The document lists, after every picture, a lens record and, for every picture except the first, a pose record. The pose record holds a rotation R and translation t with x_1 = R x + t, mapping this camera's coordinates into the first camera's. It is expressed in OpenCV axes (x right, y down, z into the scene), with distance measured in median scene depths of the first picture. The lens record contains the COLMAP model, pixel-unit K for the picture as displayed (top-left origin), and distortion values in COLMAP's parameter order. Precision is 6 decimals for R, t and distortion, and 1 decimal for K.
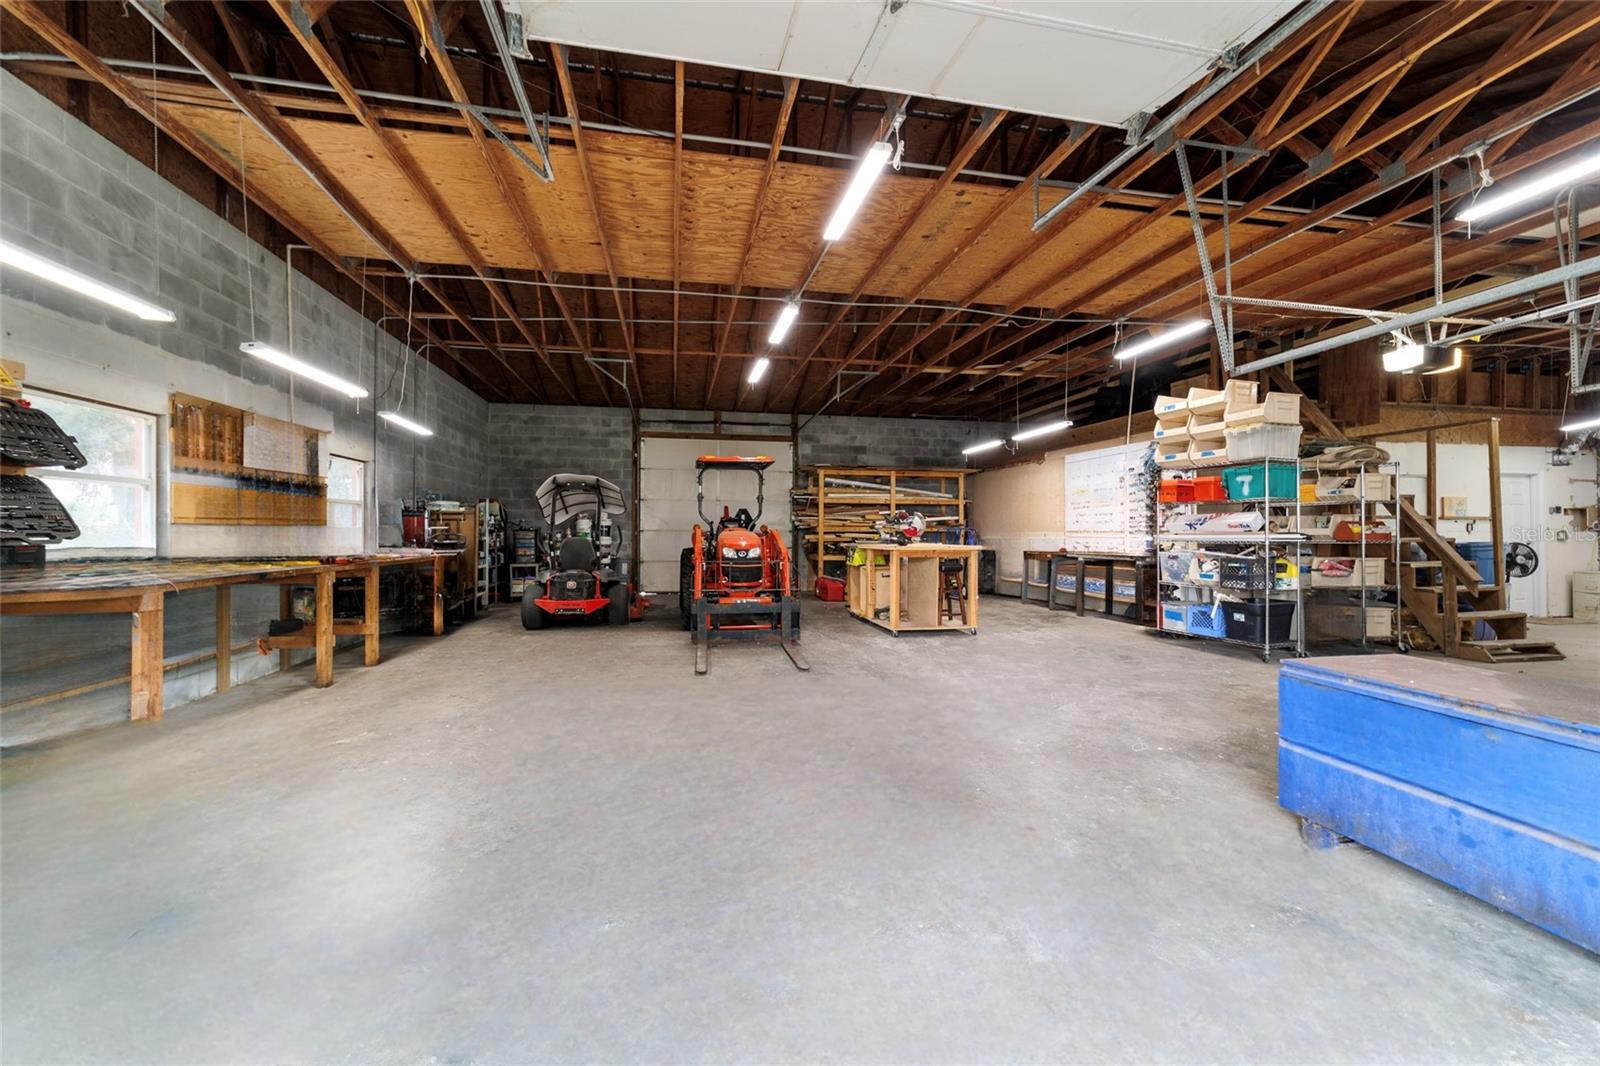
lens RADIAL K [[614.2, 0, 794.4], [0, 614.2, 532.1], [0, 0, 1]] dist [-0.020563, 0.009237]
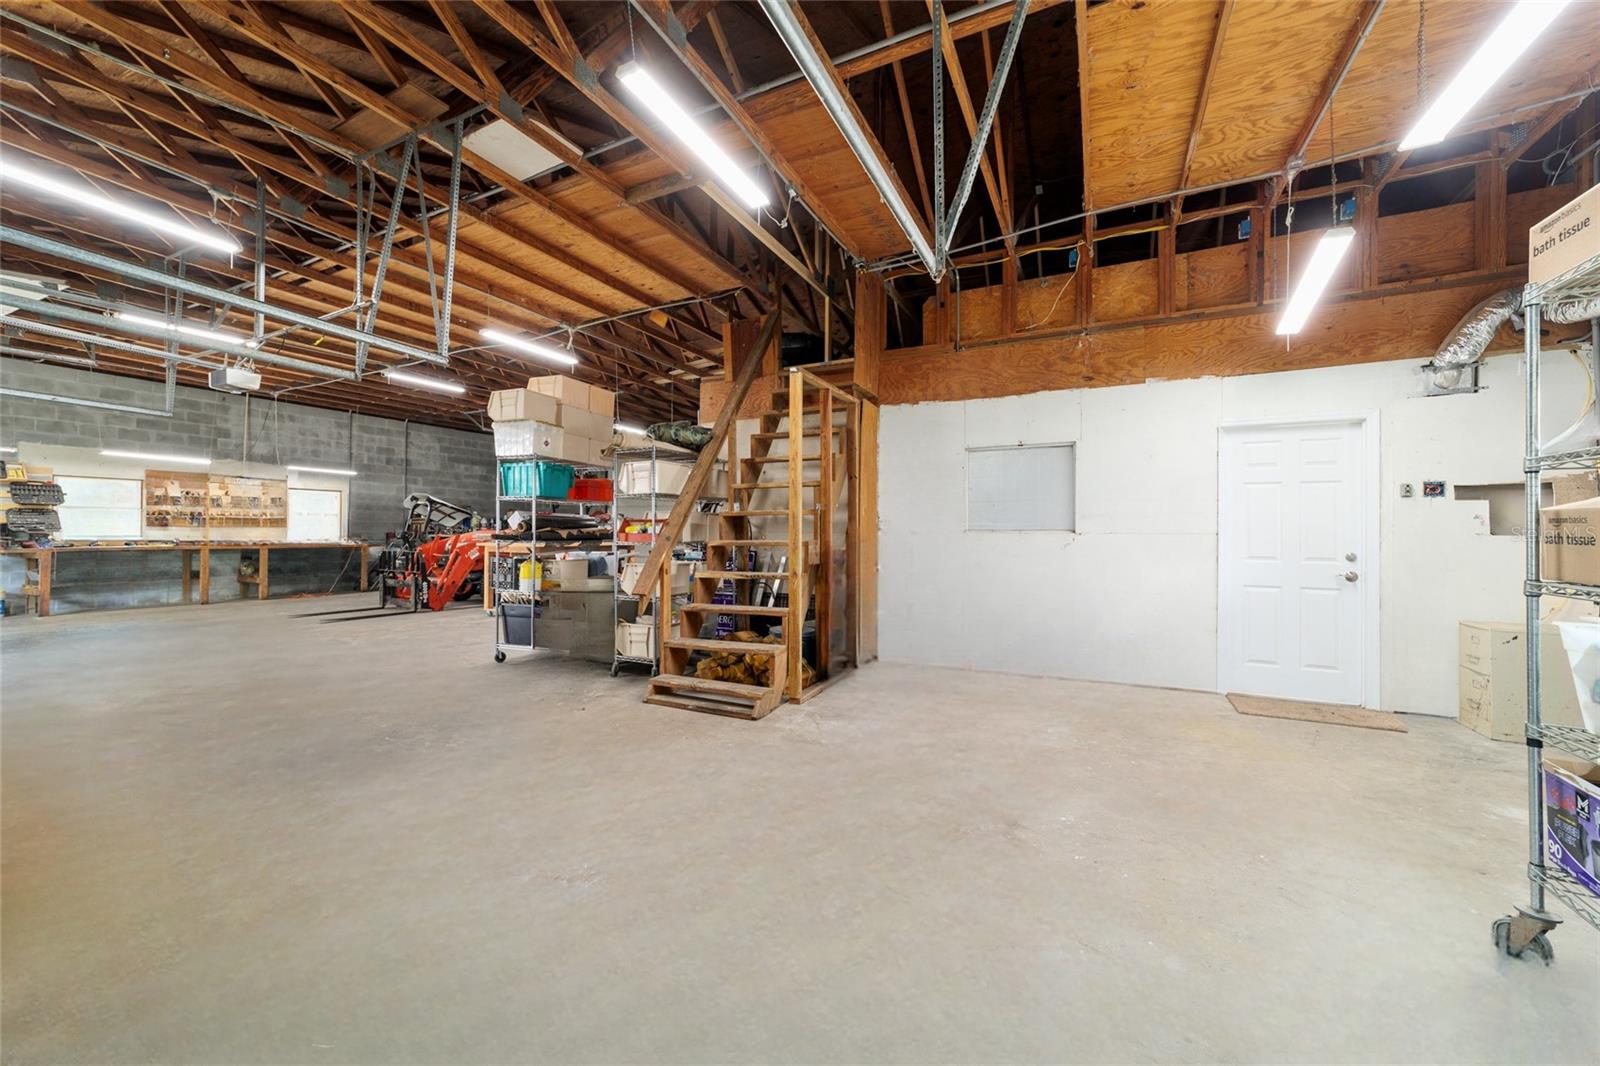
lens RADIAL K [[614.2, 0, 794.4], [0, 614.2, 532.1], [0, 0, 1]] dist [-0.020563, 0.009237]
pose [[0.789509, 0.003202, -0.613730, 1.808932], [-0.005683, 0.999982, -0.002094, 0.001015], [0.613713, 0.005141, 0.789513, 0.515397]]
